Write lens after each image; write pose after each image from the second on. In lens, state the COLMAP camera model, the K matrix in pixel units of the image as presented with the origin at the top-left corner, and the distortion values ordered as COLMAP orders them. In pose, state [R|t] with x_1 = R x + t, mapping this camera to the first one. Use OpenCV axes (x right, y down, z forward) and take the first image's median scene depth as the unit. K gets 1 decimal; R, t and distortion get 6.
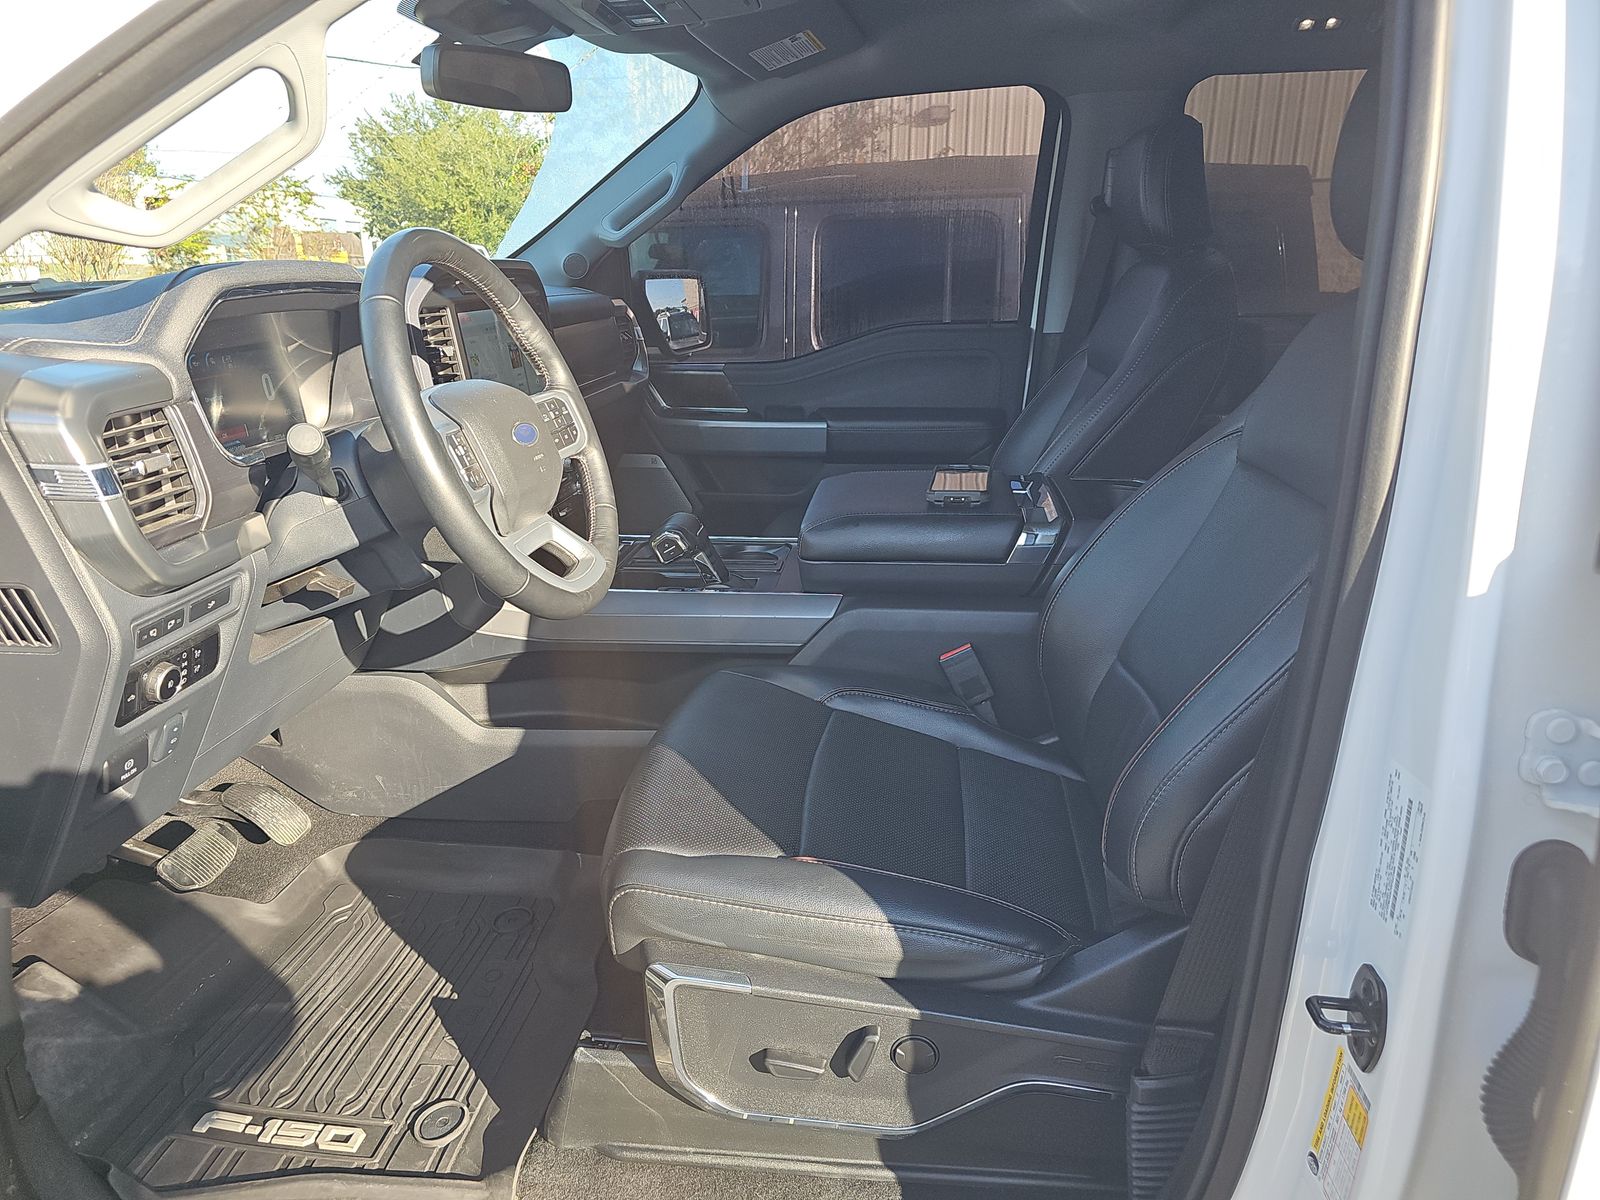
lens RADIAL K [[1097.0, 0, 805.9], [0, 1097.0, 608.5], [0, 0, 1]] dist [0.032344, -0.033214]
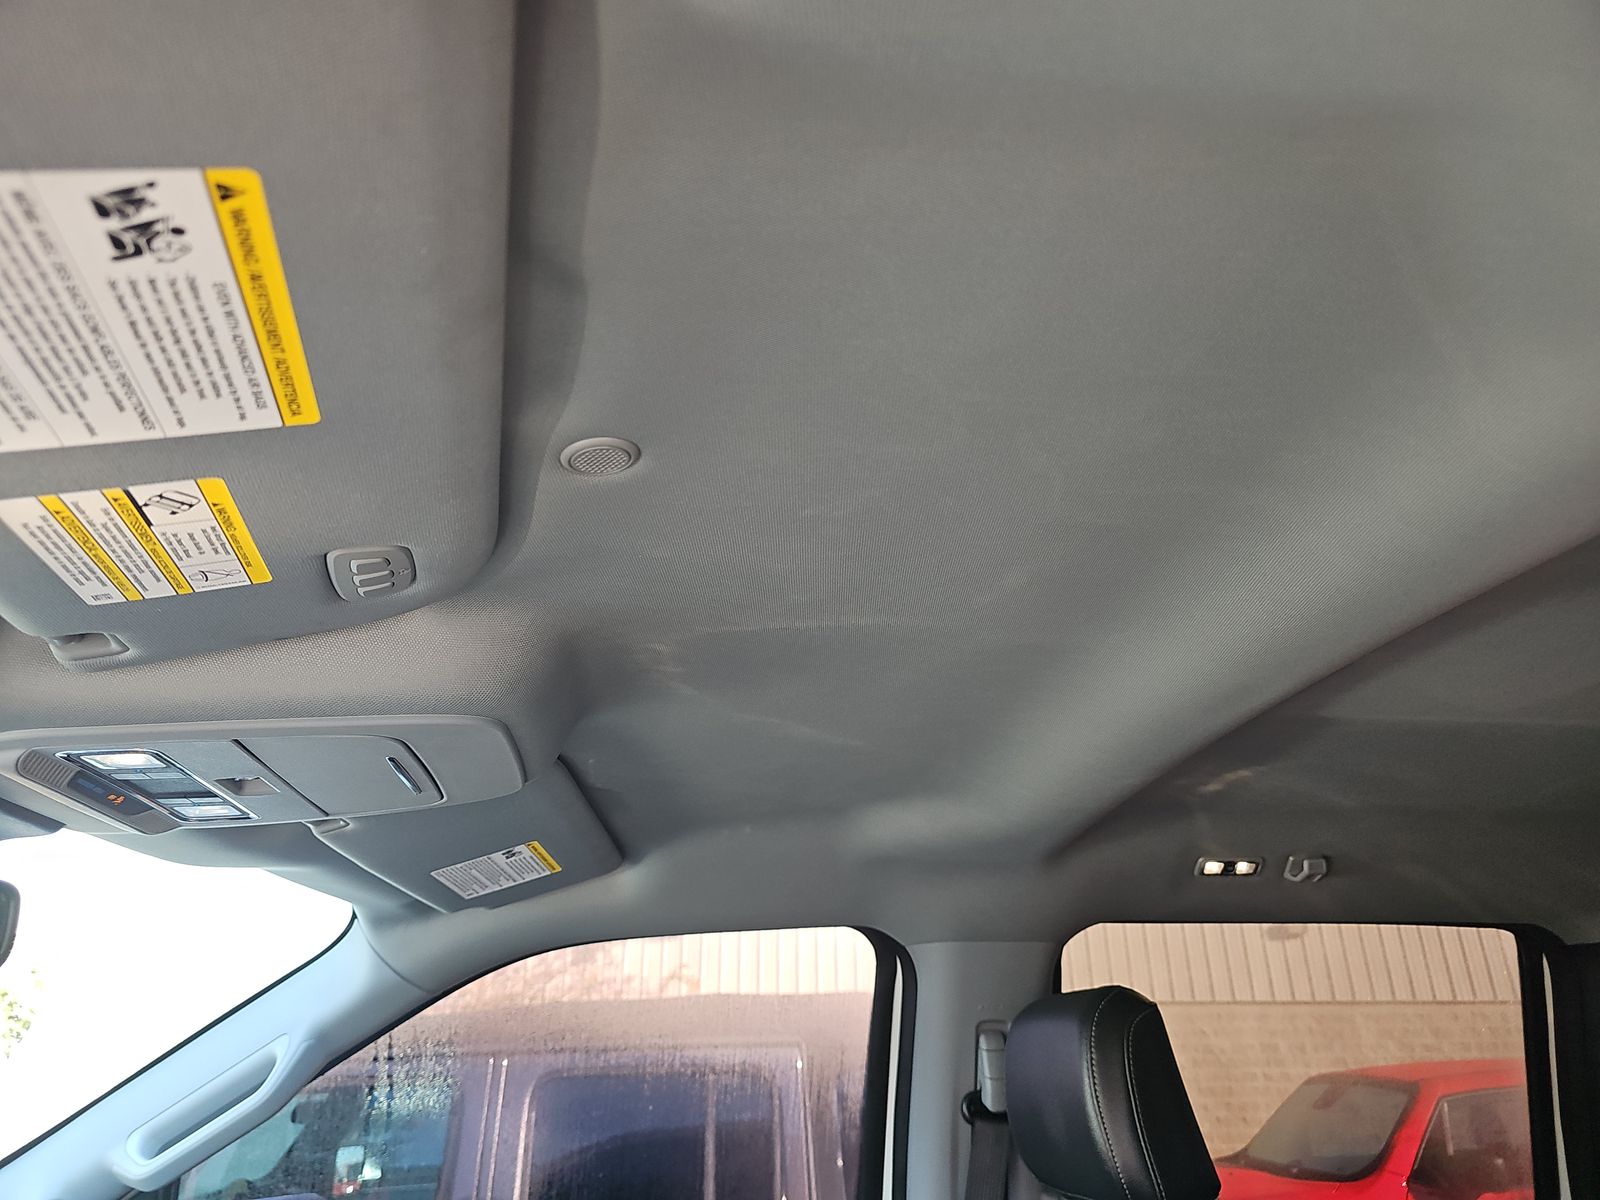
lens RADIAL K [[1097.0, 0, 805.9], [0, 1097.0, 608.5], [0, 0, 1]] dist [0.032344, -0.033214]
pose [[0.973353, 0.090393, 0.210746, 0.005916], [0.067677, 0.764857, -0.640636, -0.190622], [-0.219100, 0.637827, 0.738358, 0.373710]]
